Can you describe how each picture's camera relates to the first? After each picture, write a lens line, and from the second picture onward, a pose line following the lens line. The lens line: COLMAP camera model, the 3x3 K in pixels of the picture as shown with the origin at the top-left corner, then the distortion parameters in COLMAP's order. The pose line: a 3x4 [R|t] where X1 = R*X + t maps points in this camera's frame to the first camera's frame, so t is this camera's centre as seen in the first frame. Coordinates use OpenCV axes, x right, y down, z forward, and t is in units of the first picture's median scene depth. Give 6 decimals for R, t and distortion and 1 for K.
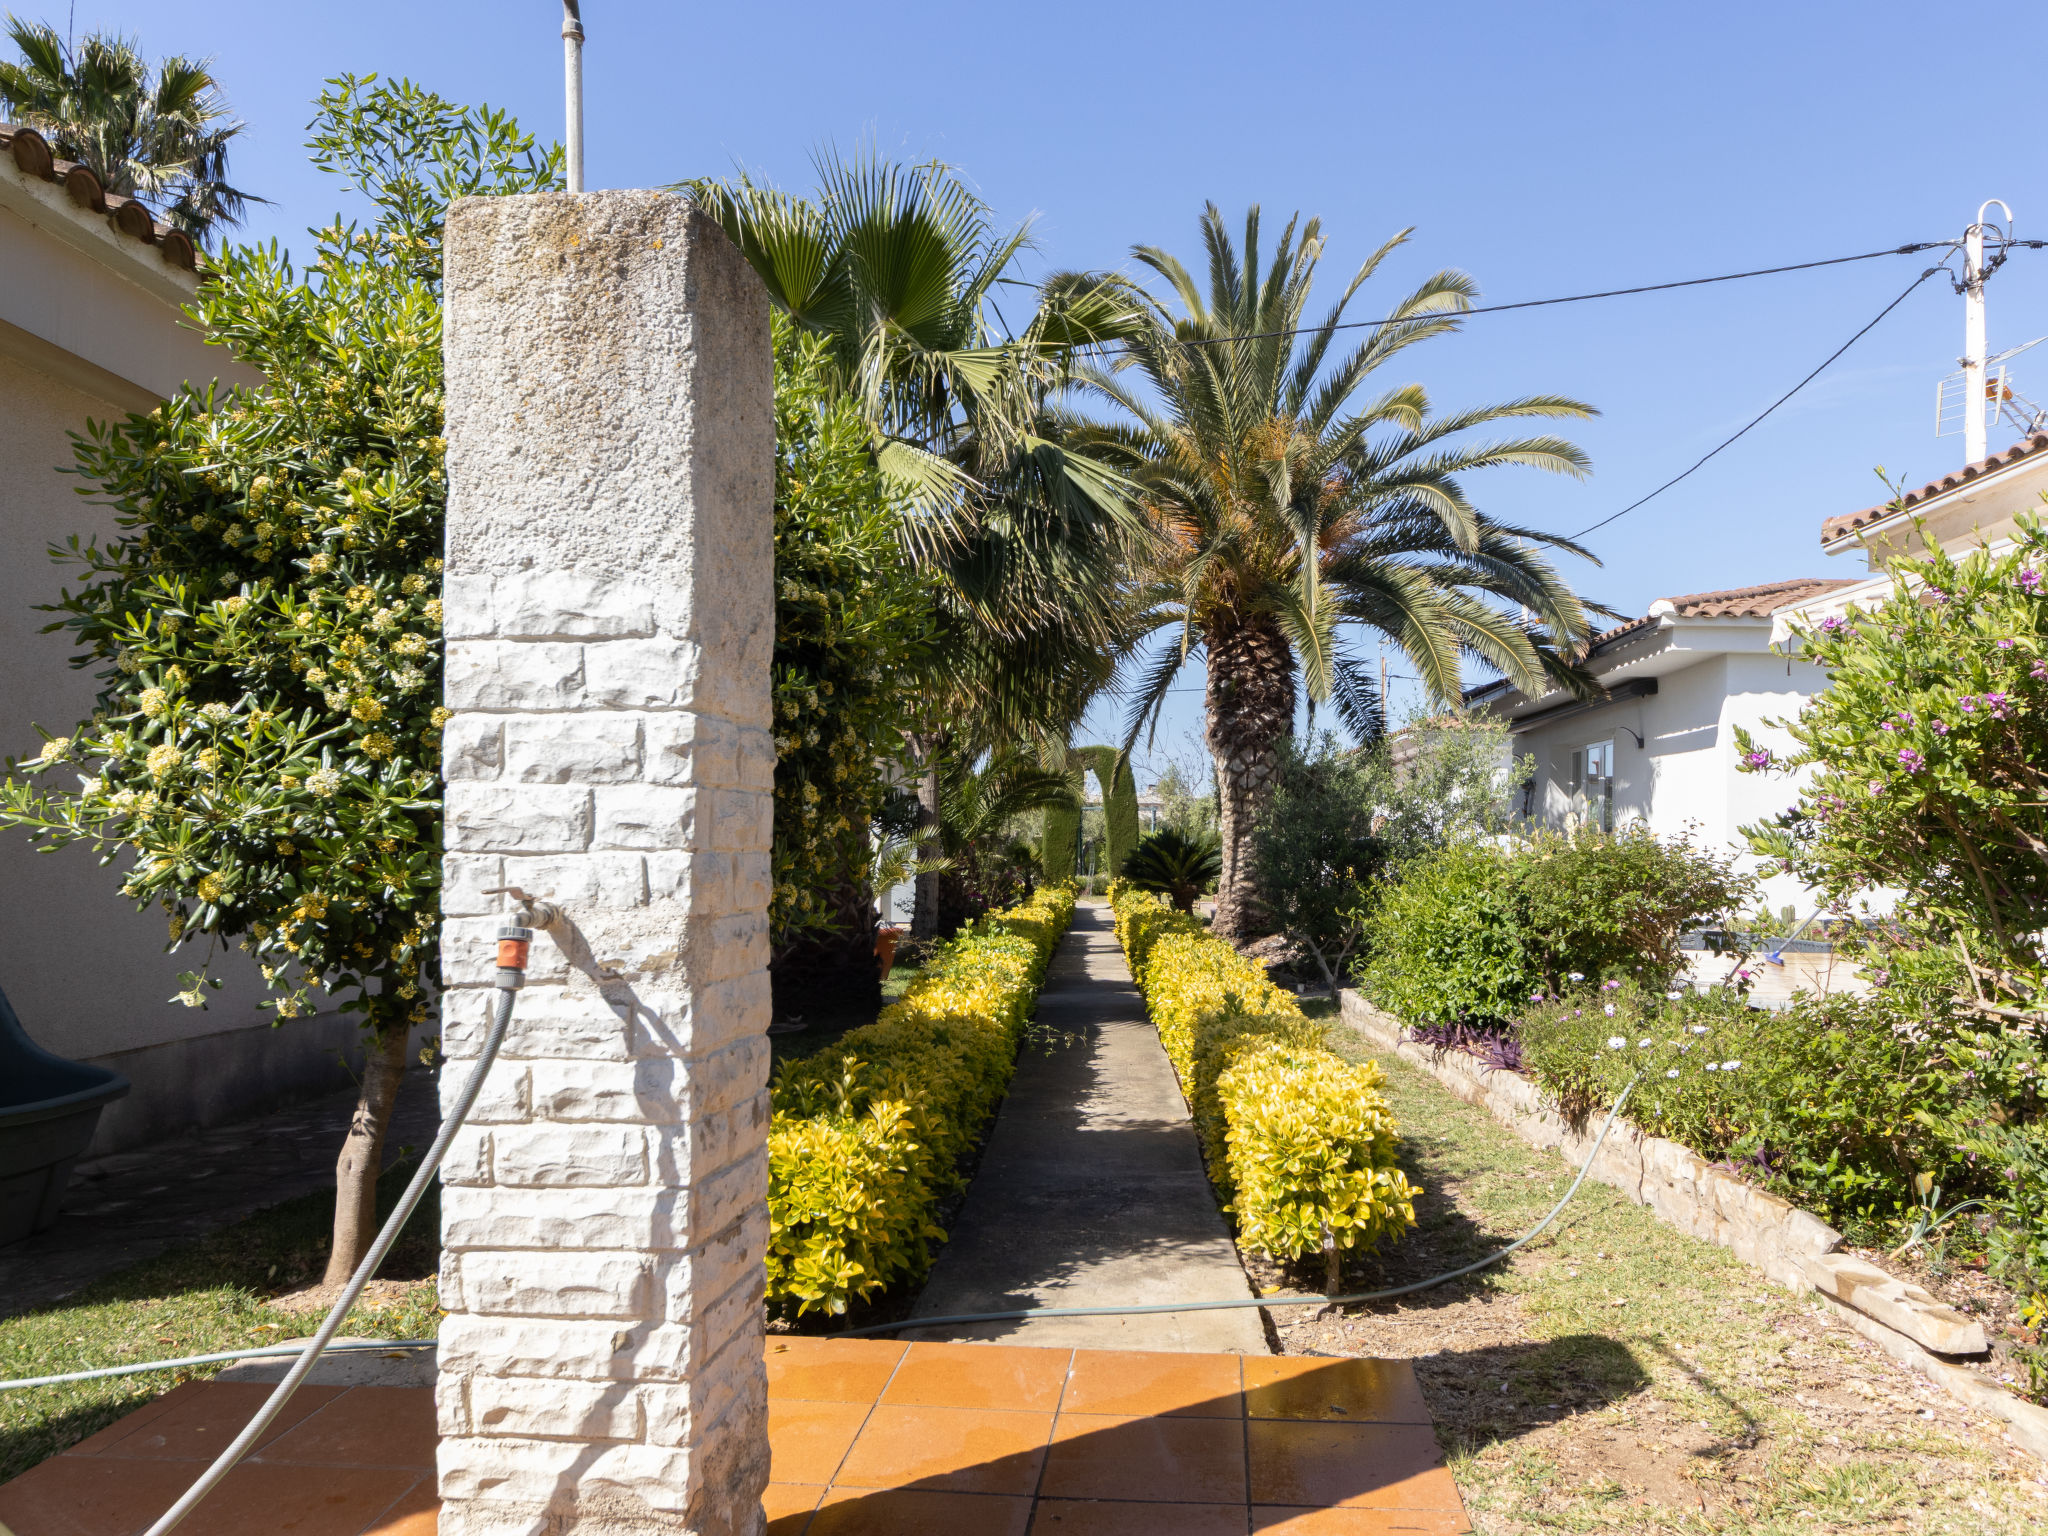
lens RADIAL K [[1543.7, 0, 1027.1], [0, 1543.7, 808.2], [0, 0, 1]] dist [0.004889, 0.005386]
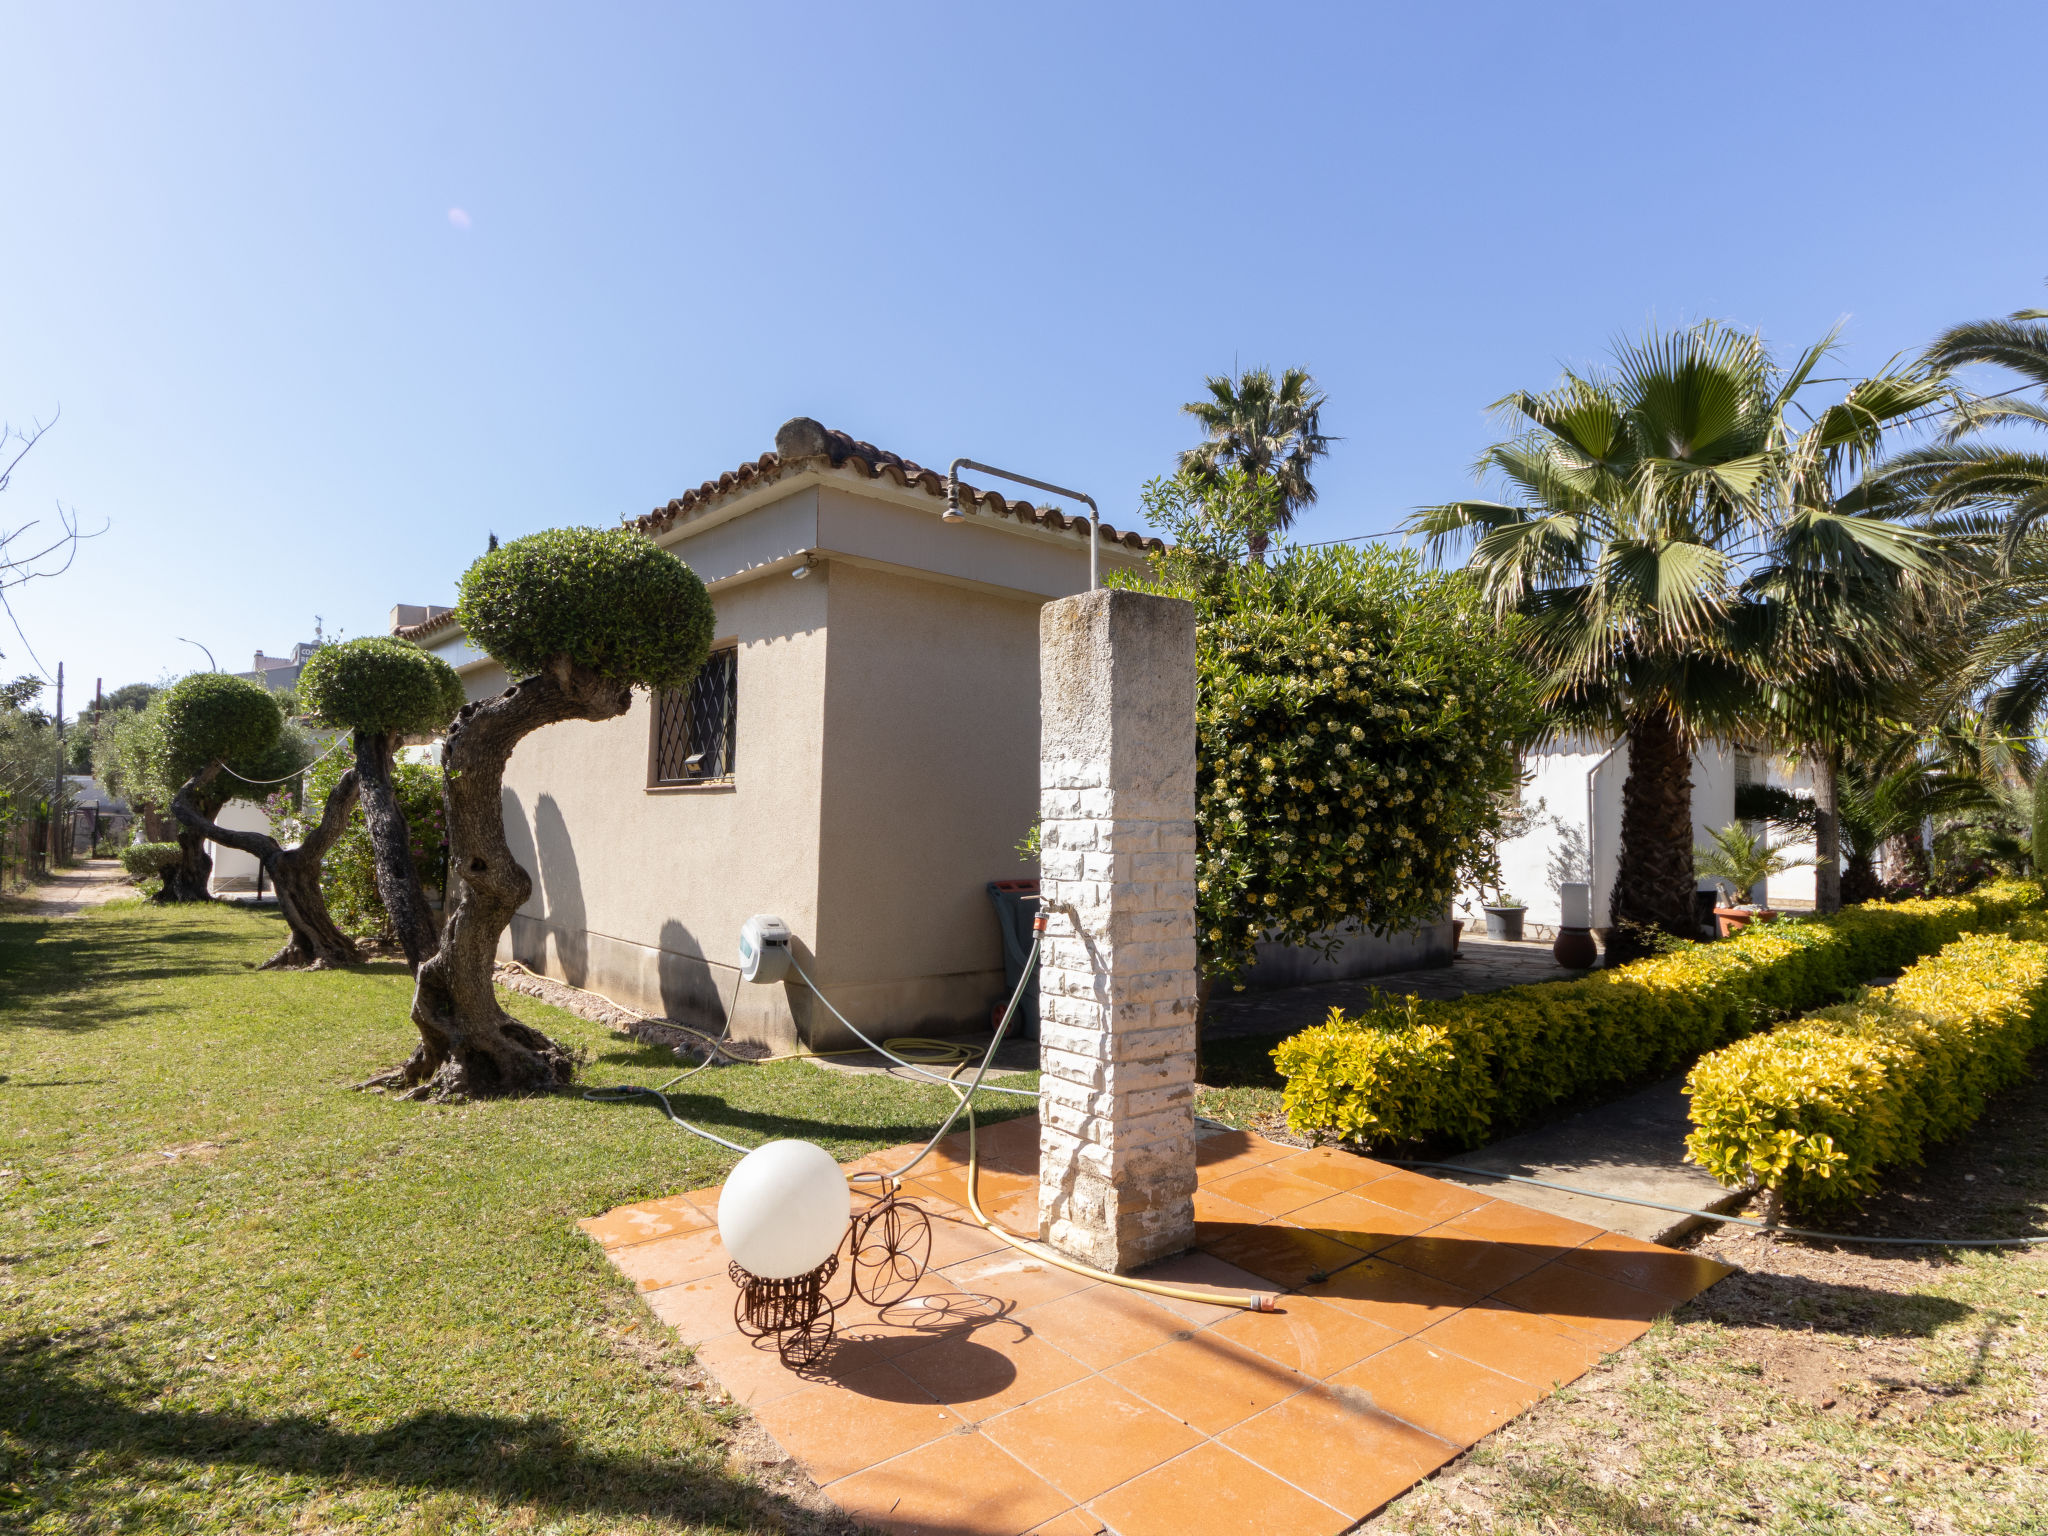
lens RADIAL K [[1109.4, 0, 1024.0], [0, 1109.4, 768.0], [0, 0, 1]] dist [0.004965, -0.000600]
pose [[0.674069, -0.035037, -0.737837, 0.550895], [0.016057, 0.999333, -0.032786, -0.054291], [0.738494, 0.010253, 0.674182, -0.112031]]
